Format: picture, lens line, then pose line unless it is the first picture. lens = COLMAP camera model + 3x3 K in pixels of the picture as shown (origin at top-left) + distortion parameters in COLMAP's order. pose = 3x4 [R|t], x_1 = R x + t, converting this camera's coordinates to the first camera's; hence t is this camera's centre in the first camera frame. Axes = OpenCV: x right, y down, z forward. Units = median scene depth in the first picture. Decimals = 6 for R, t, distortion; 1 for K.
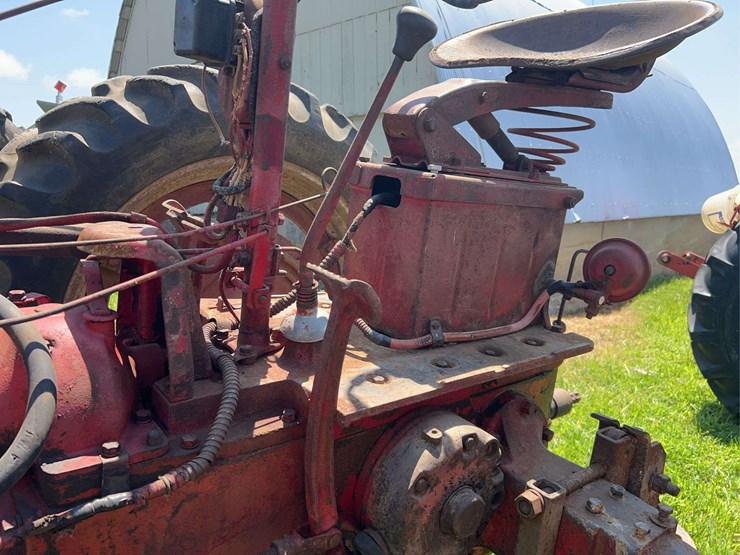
lens RADIAL K [[558.7, 0, 374.0], [0, 558.7, 279.1], [0, 0, 1]] dist [0.037667, -0.042718]
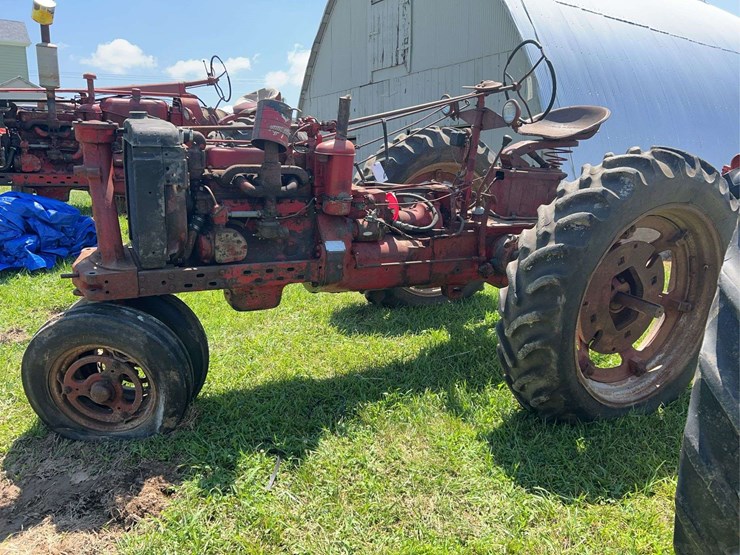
lens RADIAL K [[561.3, 0, 373.9], [0, 561.3, 280.1], [0, 0, 1]] dist [0.050750, -0.060325]
pose [[0.979193, 0.020353, -0.201908, -0.025930], [-0.013326, 0.999259, 0.036104, 0.370251], [0.202494, -0.032663, 0.978739, -2.574669]]
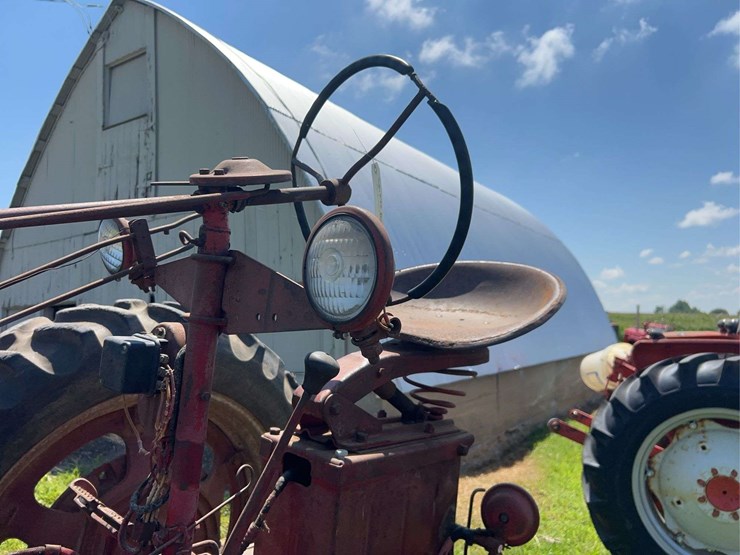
lens RADIAL K [[561.1, 0, 365.1], [0, 561.1, 277.8], [0, 0, 1]] dist [0.030617, -0.039818]
pose [[0.987189, -0.020280, 0.158258, -0.012032], [0.057499, 0.970461, -0.234307, -0.245896], [-0.148832, 0.240405, 0.959195, -0.134174]]
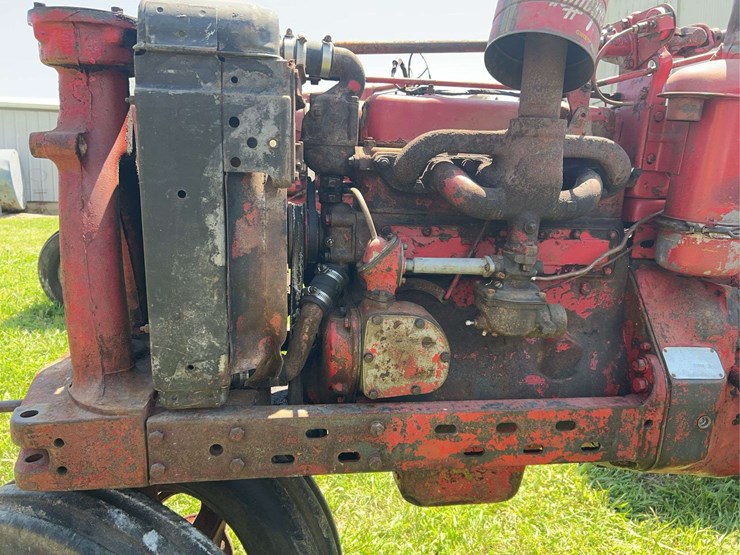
lens RADIAL K [[561.3, 0, 373.9], [0, 561.3, 280.1], [0, 0, 1]] dist [0.050750, -0.060325]
pose [[0.862877, 0.051805, -0.502752, -0.776710], [-0.074819, 0.996866, -0.025693, 0.225661], [0.499846, 0.059786, 0.864049, -1.012324]]
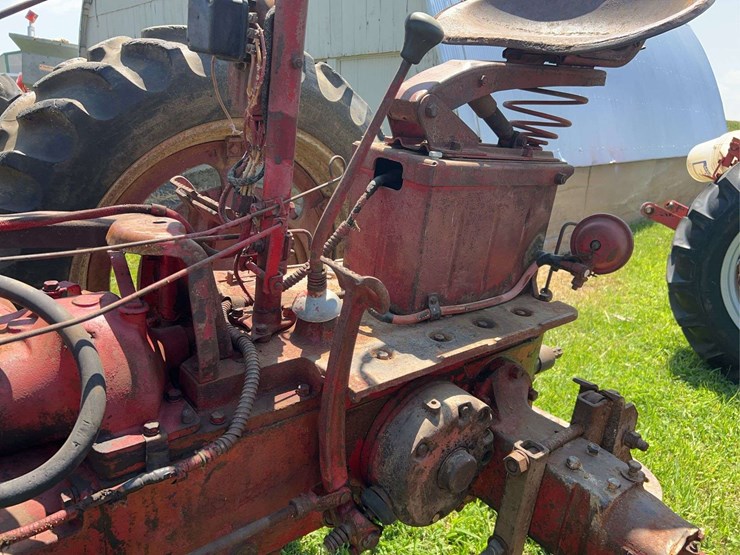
lens RADIAL K [[558.2, 0, 373.4], [0, 558.2, 276.3], [0, 0, 1]] dist [0.042473, -0.050118]
pose [[0.999680, -0.000530, 0.025273, -0.031862], [-0.002172, 0.994282, 0.106762, -0.075782], [-0.025185, -0.106783, 0.993963, -0.060883]]
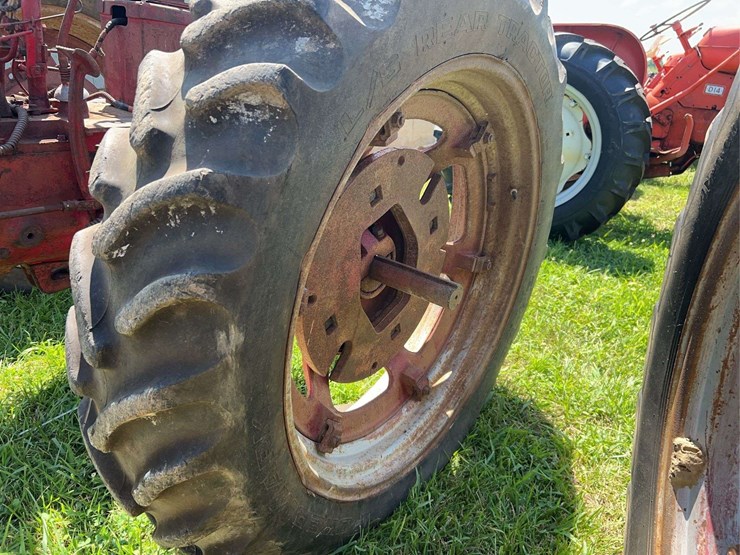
lens RADIAL K [[558.2, 0, 373.4], [0, 558.2, 276.3], [0, 0, 1]] dist [0.042473, -0.050118]
pose [[0.973633, -0.088241, 0.210362, 0.318042], [0.048546, 0.981181, 0.186890, 0.303322], [-0.222895, -0.171750, 0.959593, -0.826364]]
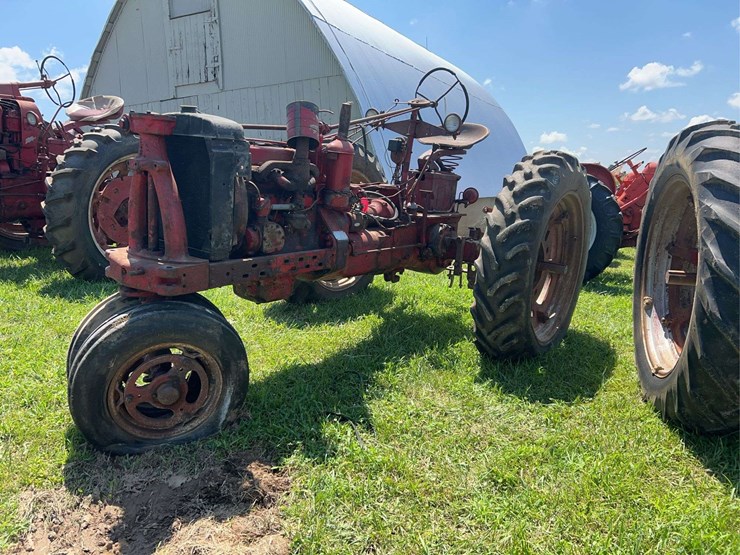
lens RADIAL K [[558.7, 0, 374.0], [0, 558.7, 279.1], [0, 0, 1]] dist [0.037667, -0.042718]
pose [[0.962490, -0.078033, 0.259853, -1.433634], [0.078298, 0.996886, 0.009348, 0.531577], [-0.259773, 0.011348, 0.965603, -2.907825]]
